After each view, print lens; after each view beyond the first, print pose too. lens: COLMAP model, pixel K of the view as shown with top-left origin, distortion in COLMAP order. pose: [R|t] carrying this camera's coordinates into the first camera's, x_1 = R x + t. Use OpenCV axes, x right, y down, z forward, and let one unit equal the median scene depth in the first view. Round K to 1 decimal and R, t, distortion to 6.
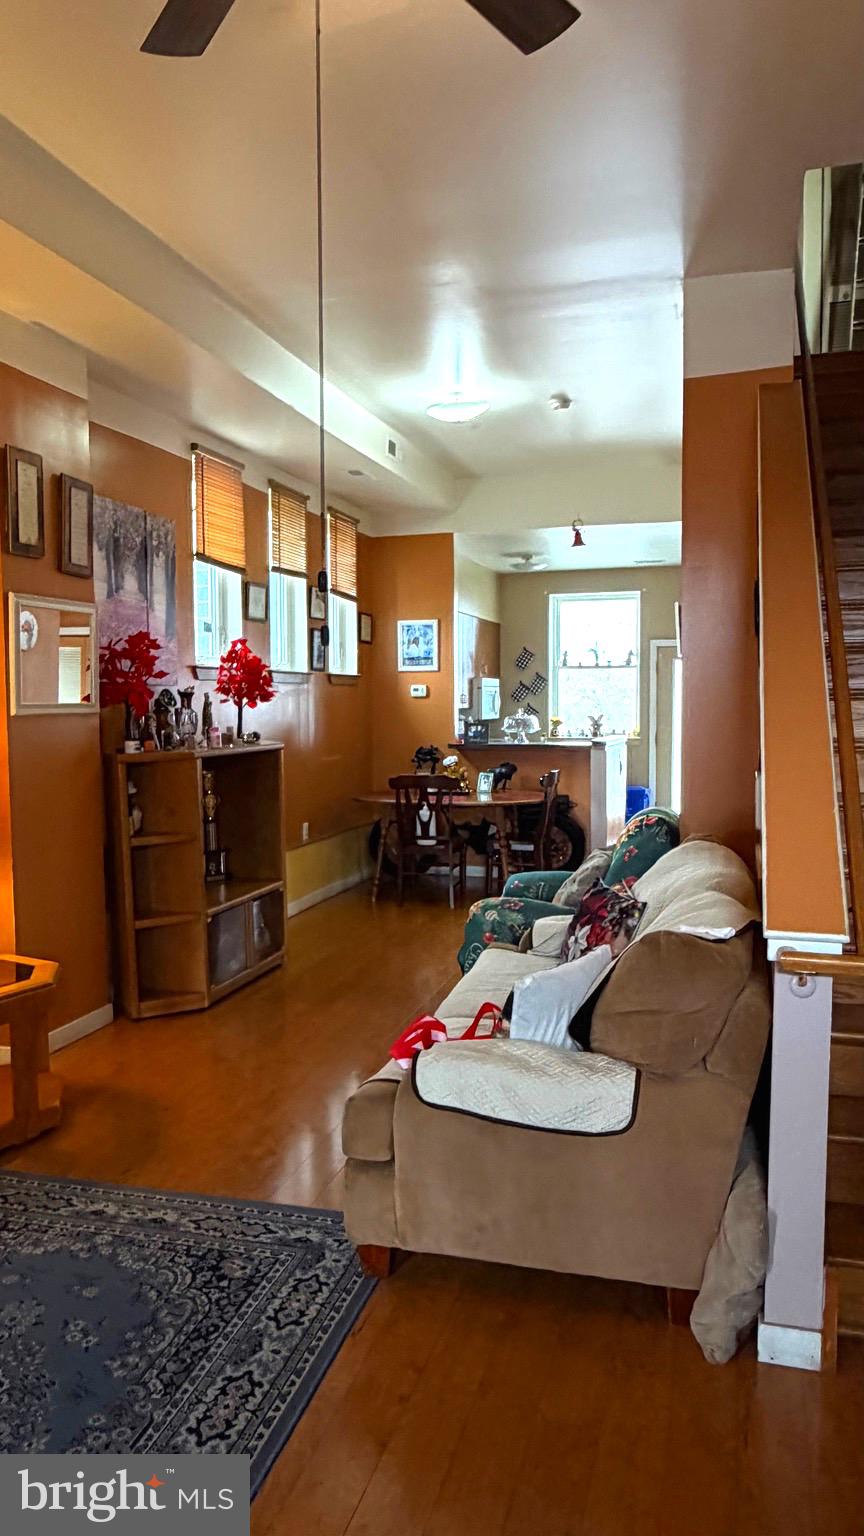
lens RADIAL K [[1066.0, 0, 427.2], [0, 1066.0, 763.6], [0, 0, 1]] dist [-0.001871, 0.002000]
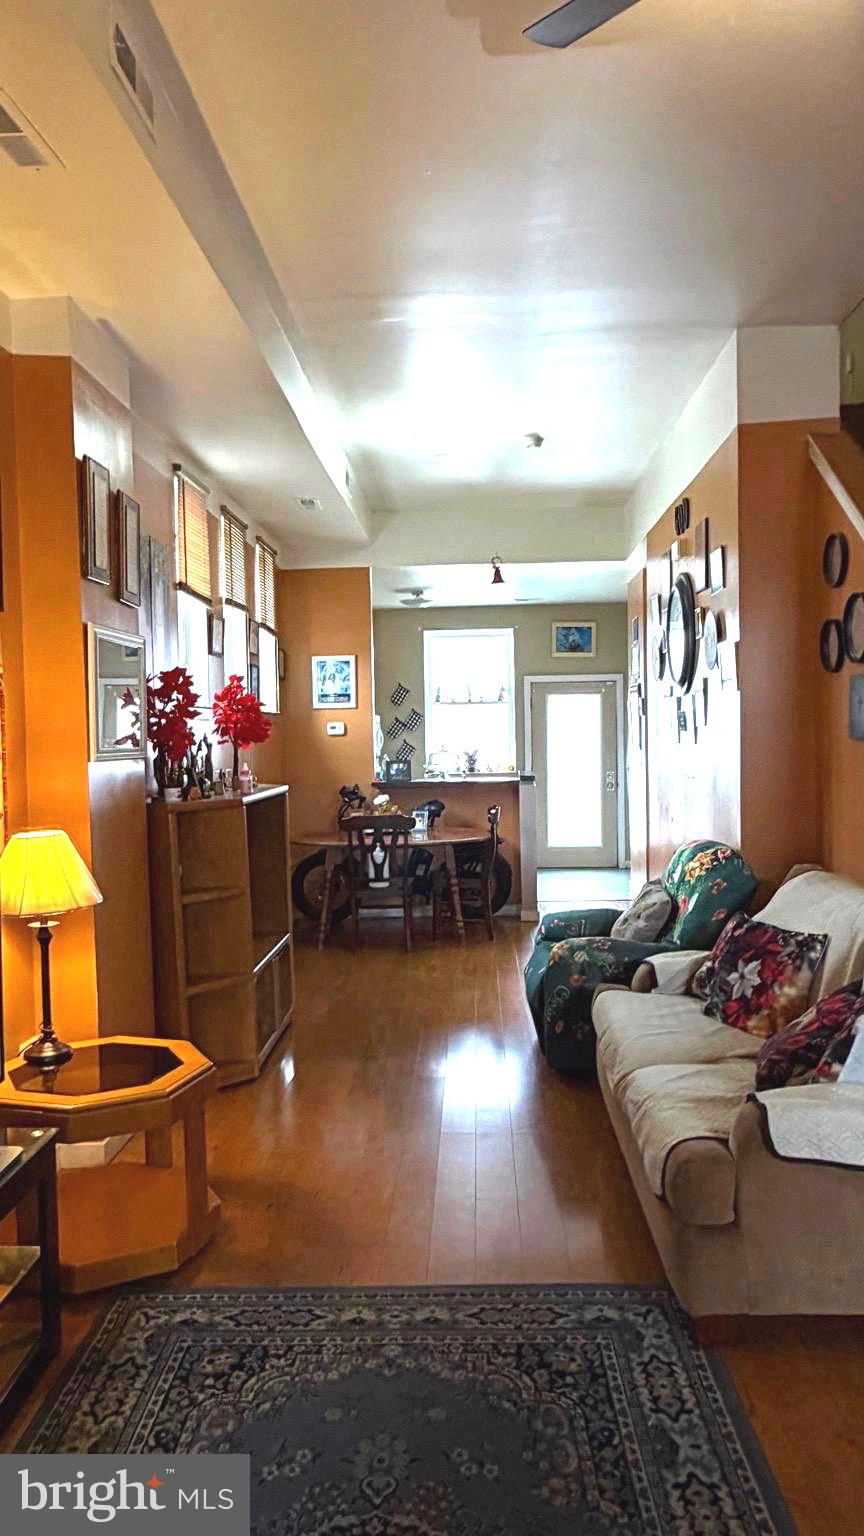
lens RADIAL K [[1066.0, 0, 426.9], [0, 1066.0, 775.0], [0, 0, 1]] dist [-0.001871, 0.002000]
pose [[0.971403, -0.021777, 0.236435, -0.238857], [0.027224, 0.999433, -0.019797, -0.007144], [-0.235870, 0.025668, 0.971446, 0.059838]]
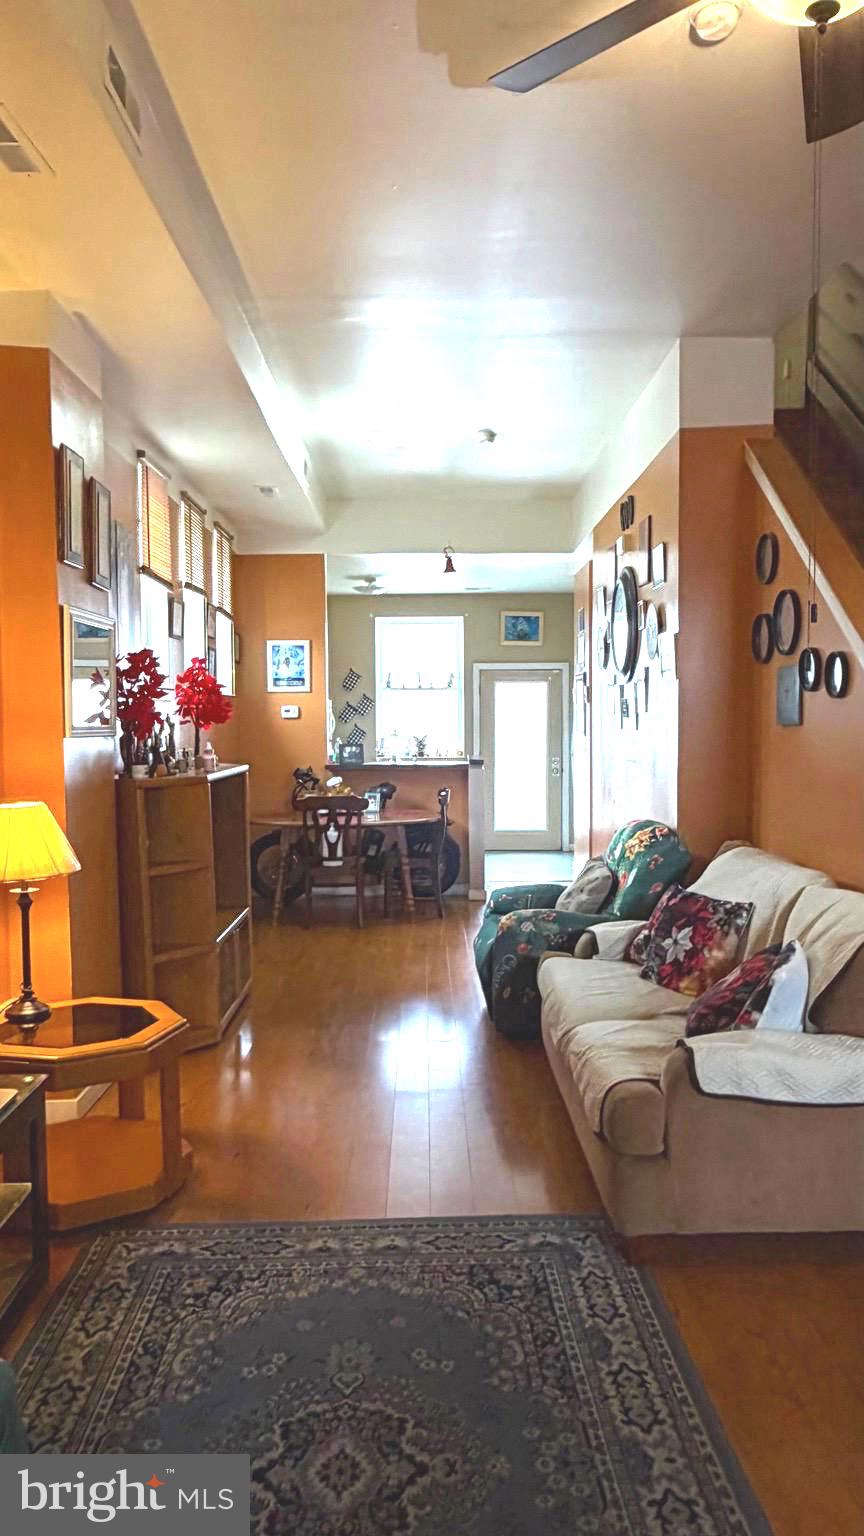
lens RADIAL K [[1066.0, 0, 434.4], [0, 1066.0, 779.4], [0, 0, 1]] dist [-0.001871, 0.002000]
pose [[0.956211, -0.017251, 0.292169, -0.257987], [0.018716, 0.999822, -0.002220, -0.001270], [-0.292079, 0.007591, 0.956364, 0.020456]]
